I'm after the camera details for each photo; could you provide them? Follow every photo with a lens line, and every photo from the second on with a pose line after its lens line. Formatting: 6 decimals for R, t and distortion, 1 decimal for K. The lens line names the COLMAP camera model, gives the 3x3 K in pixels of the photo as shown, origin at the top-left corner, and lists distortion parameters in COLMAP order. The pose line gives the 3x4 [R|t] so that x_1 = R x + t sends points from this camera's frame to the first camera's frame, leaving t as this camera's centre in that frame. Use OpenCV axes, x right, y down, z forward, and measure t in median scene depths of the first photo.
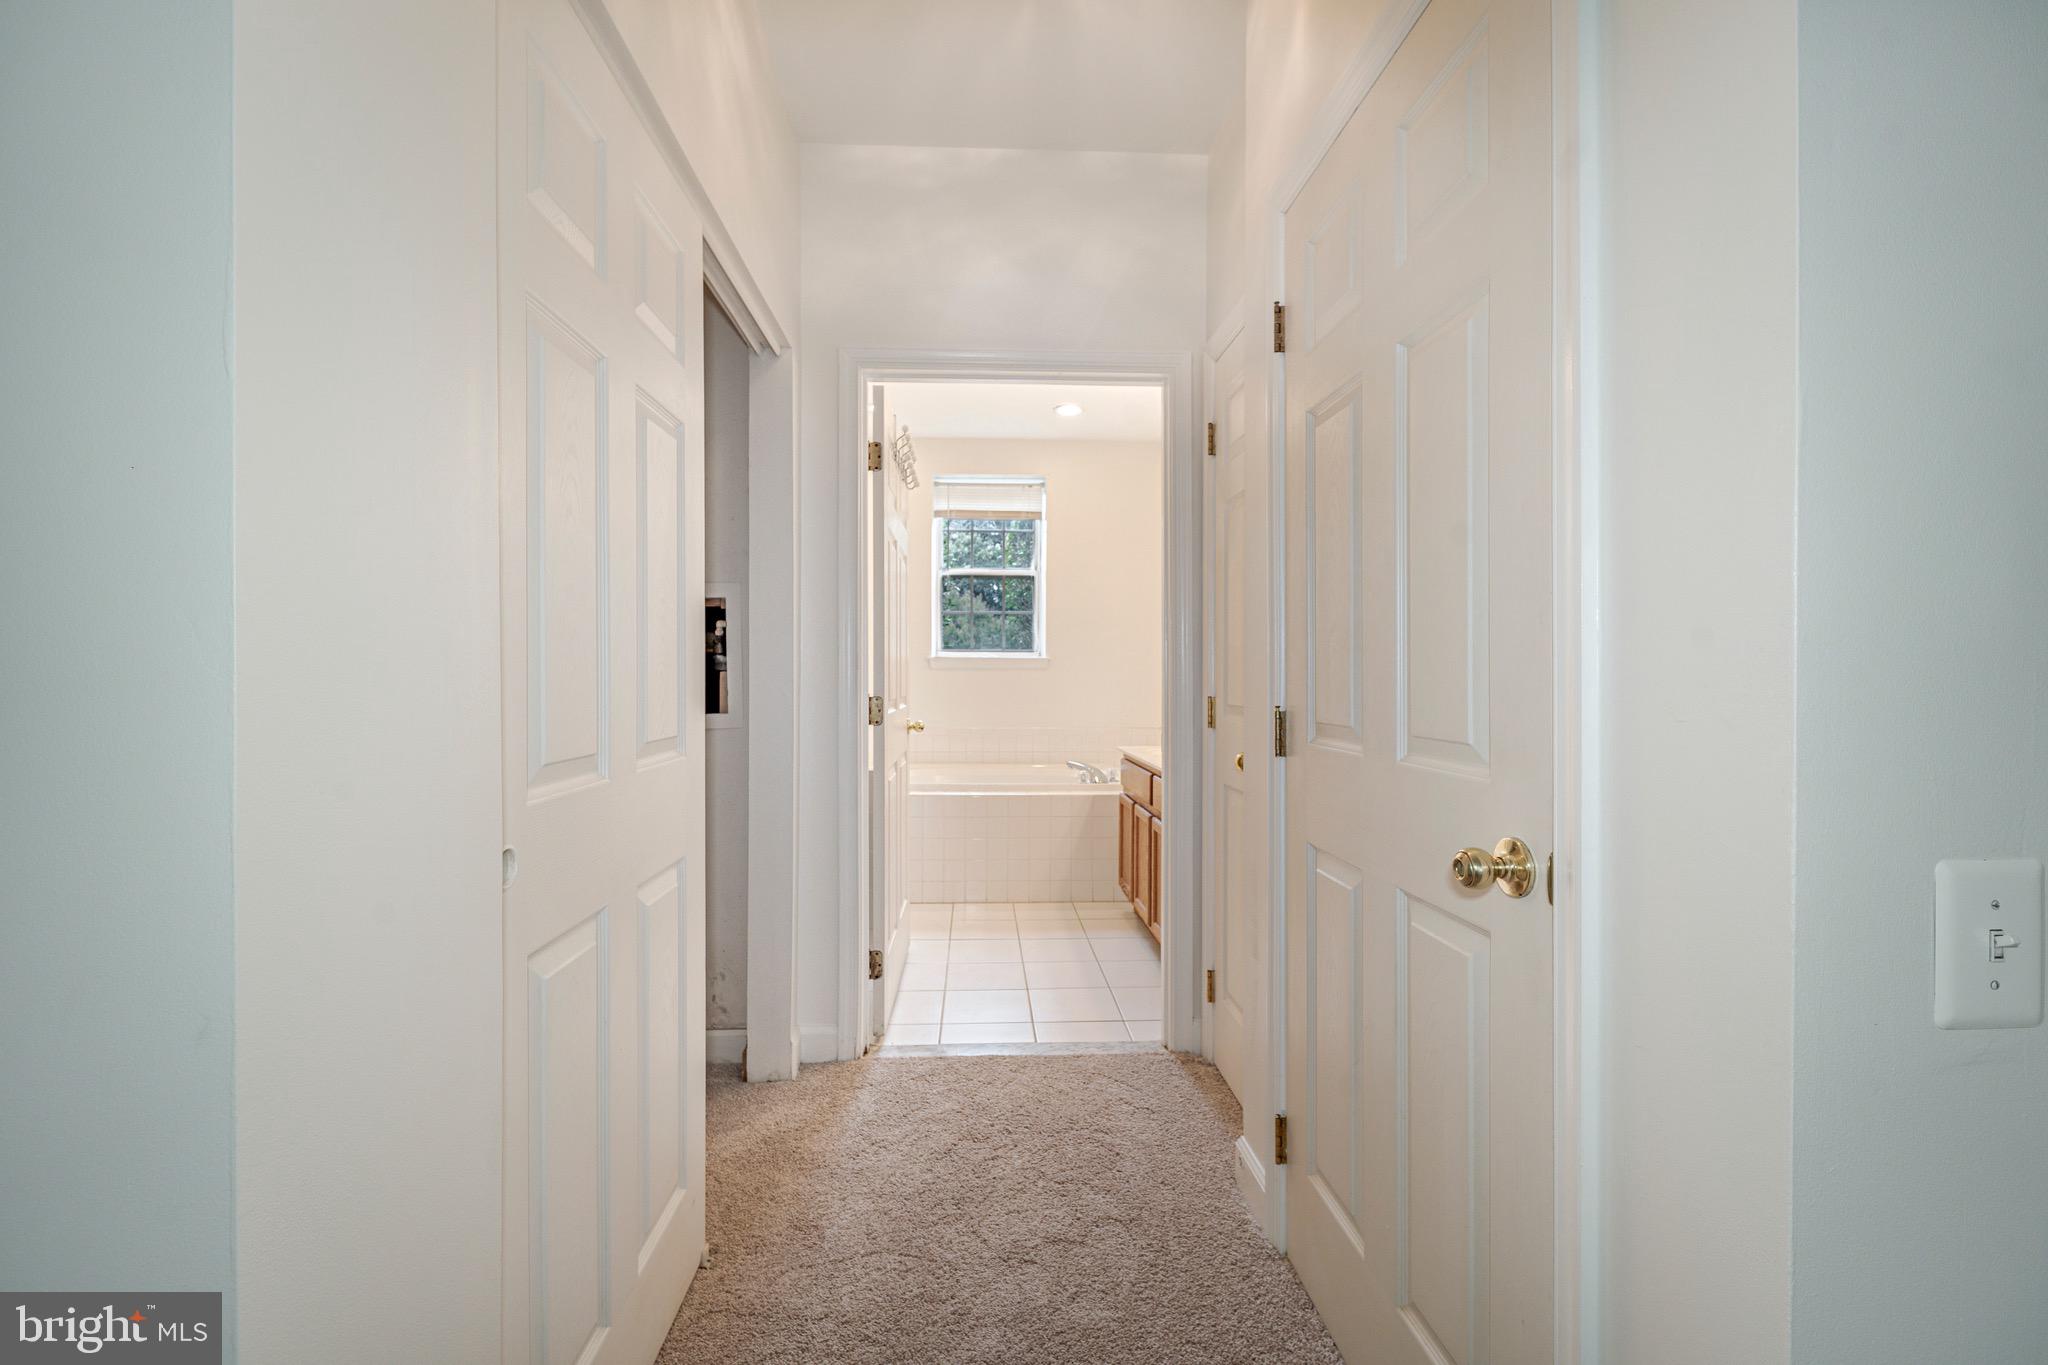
lens RADIAL K [[836.8, 0, 1001.4], [0, 836.8, 672.2], [0, 0, 1]] dist [0.000261, 0.000012]
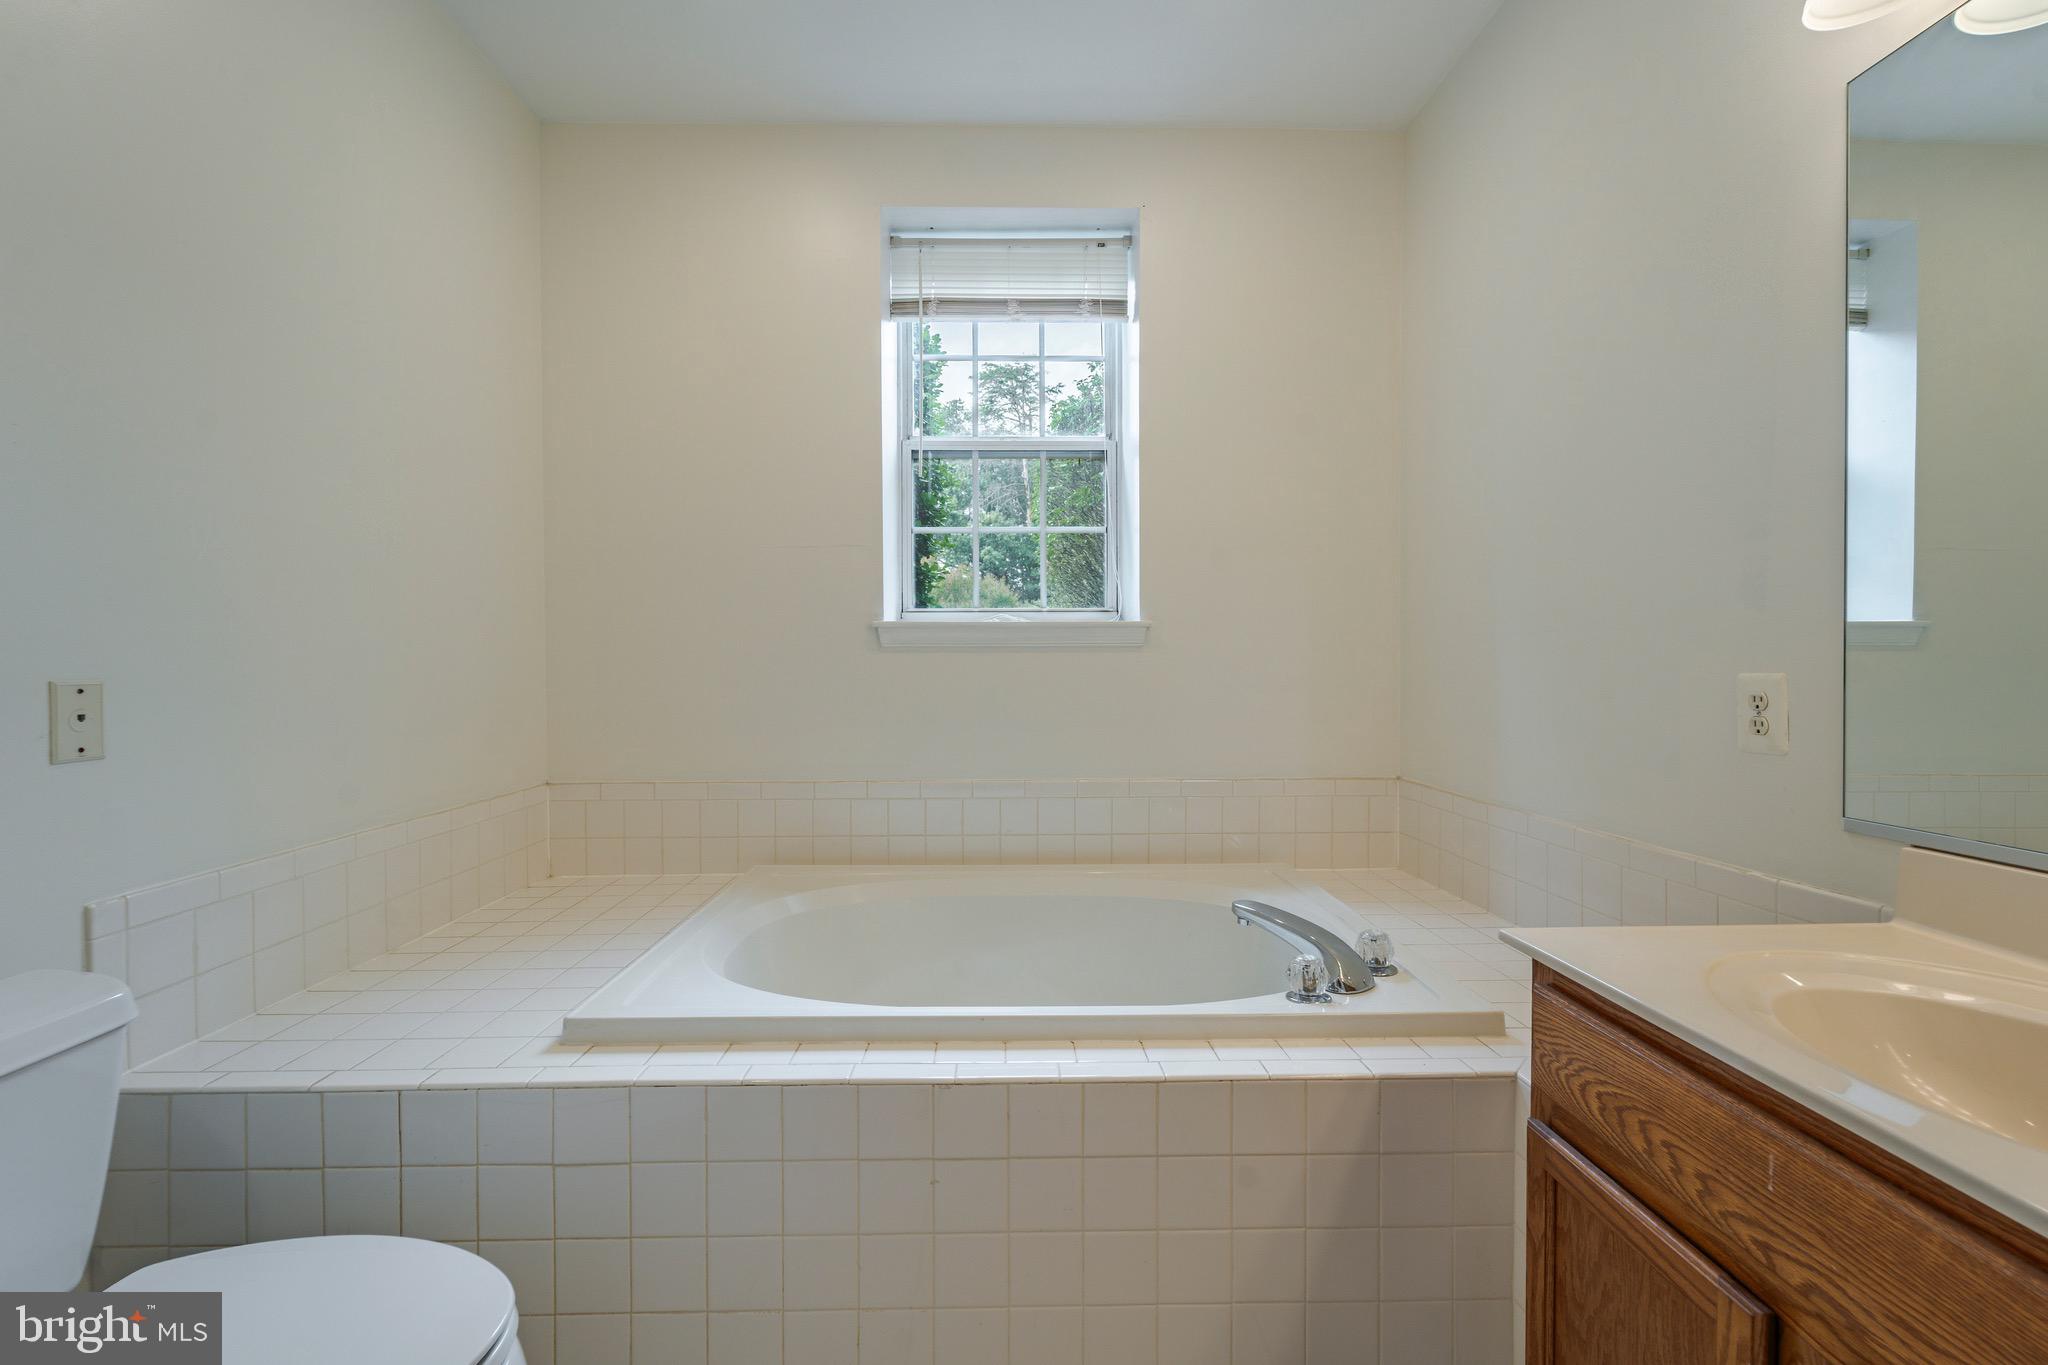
lens RADIAL K [[861.6, 0, 1018.1], [0, 861.6, 669.9], [0, 0, 1]] dist [0.000957, 0.000263]
pose [[0.999925, -0.008468, -0.008820, -0.010989], [0.008575, 0.999889, 0.012209, 0.003024], [0.008716, -0.012284, 0.999887, 0.707213]]
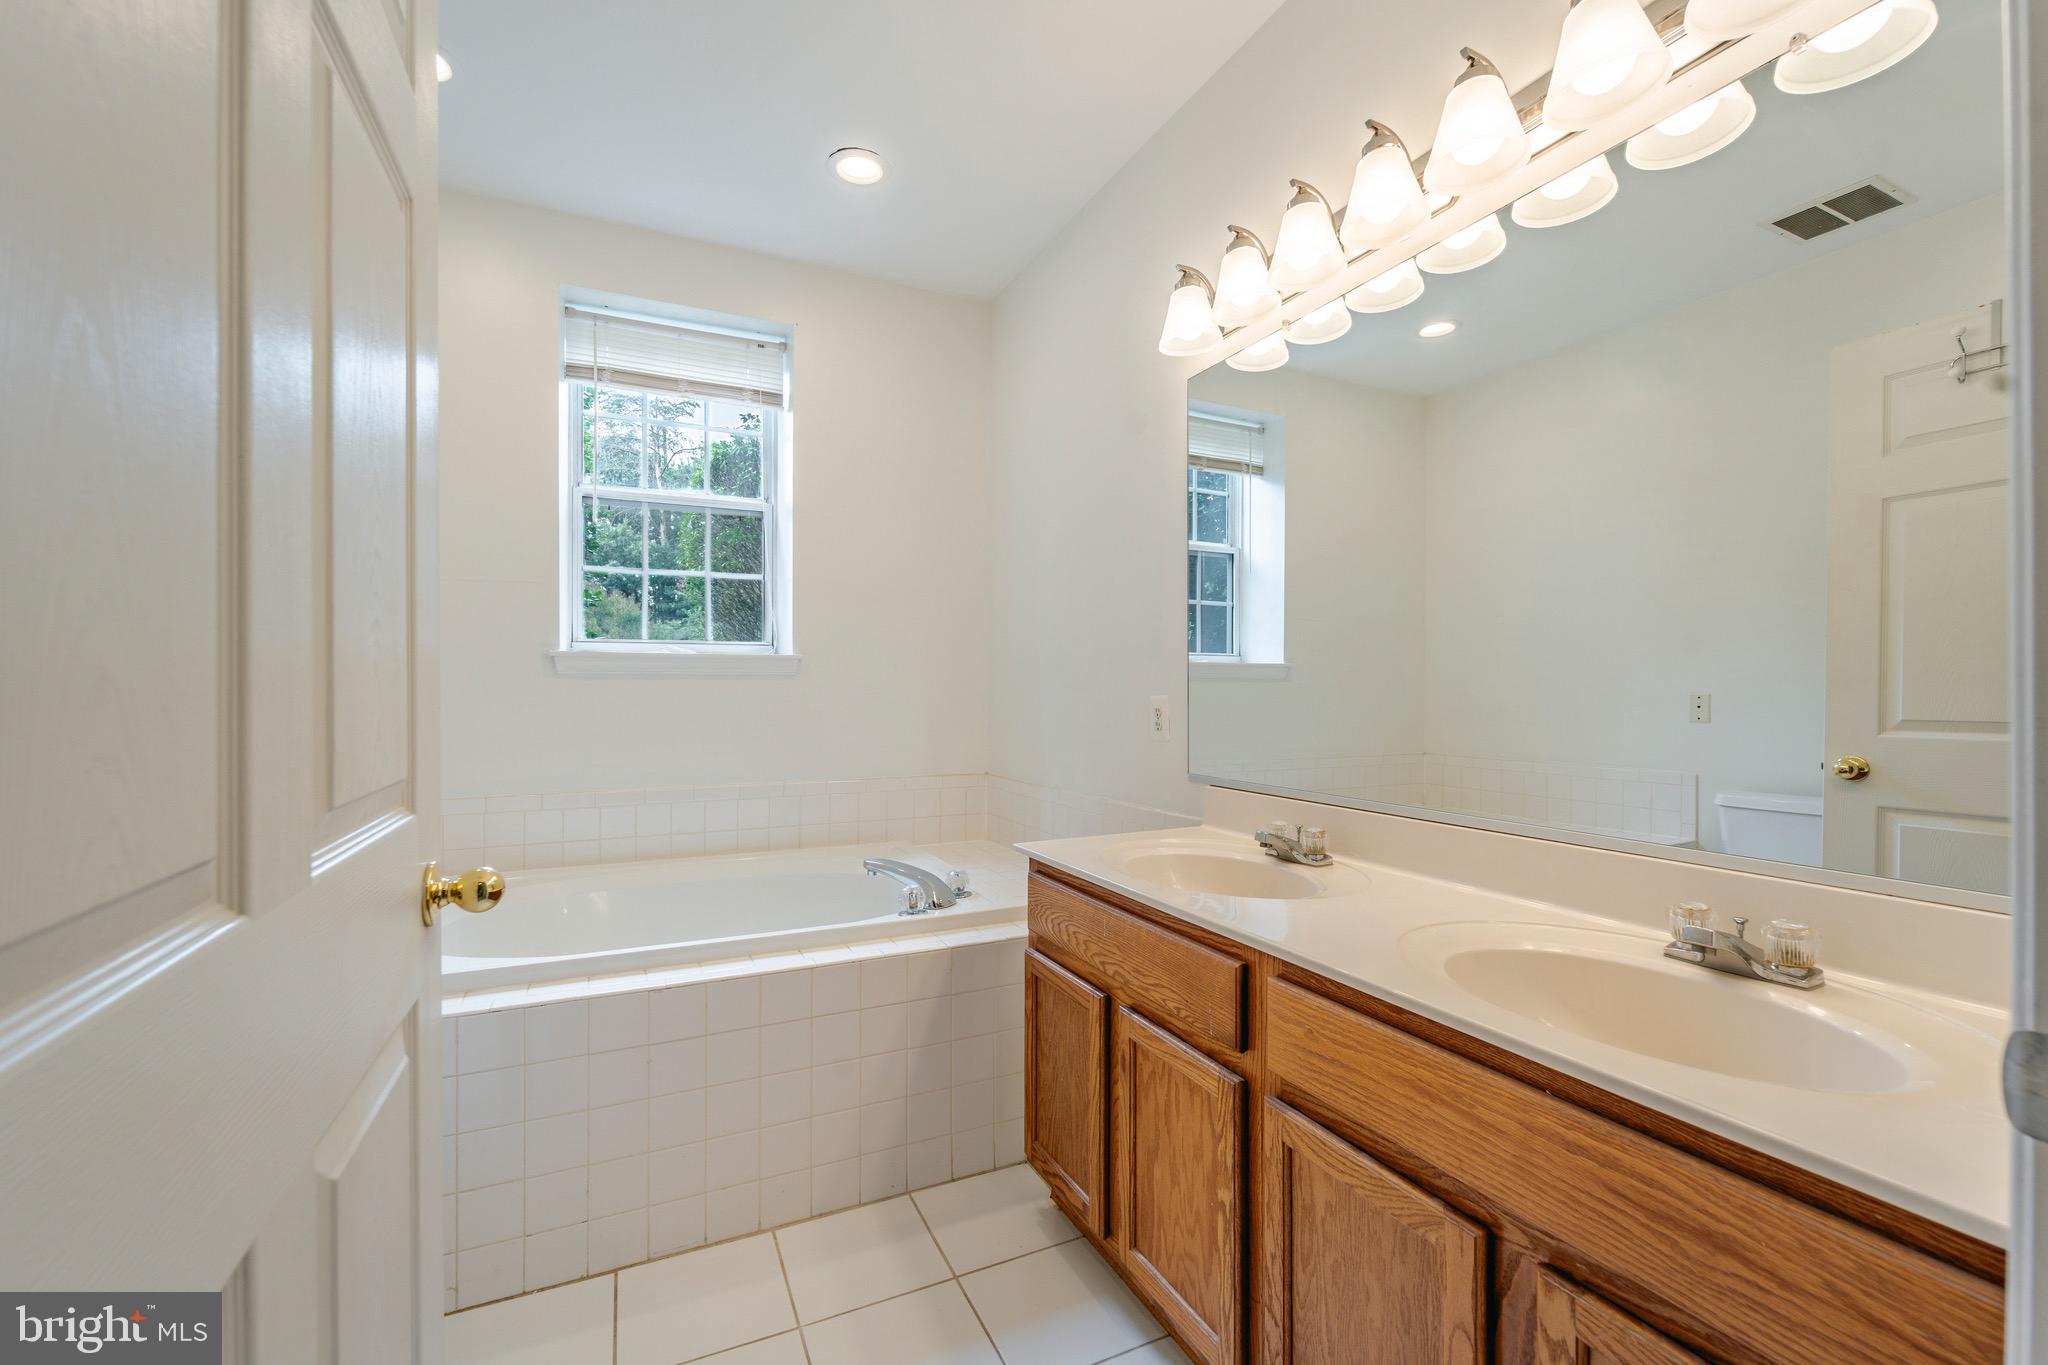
lens RADIAL K [[835.5, 0, 1024.0], [0, 835.5, 682.5], [0, 0, 1]] dist [0.000685, 0.000011]
pose [[0.915762, -0.003277, 0.401708, -0.038765], [0.002938, 0.999995, 0.001460, 0.000739], [-0.401711, -0.000157, 0.915767, 0.565269]]
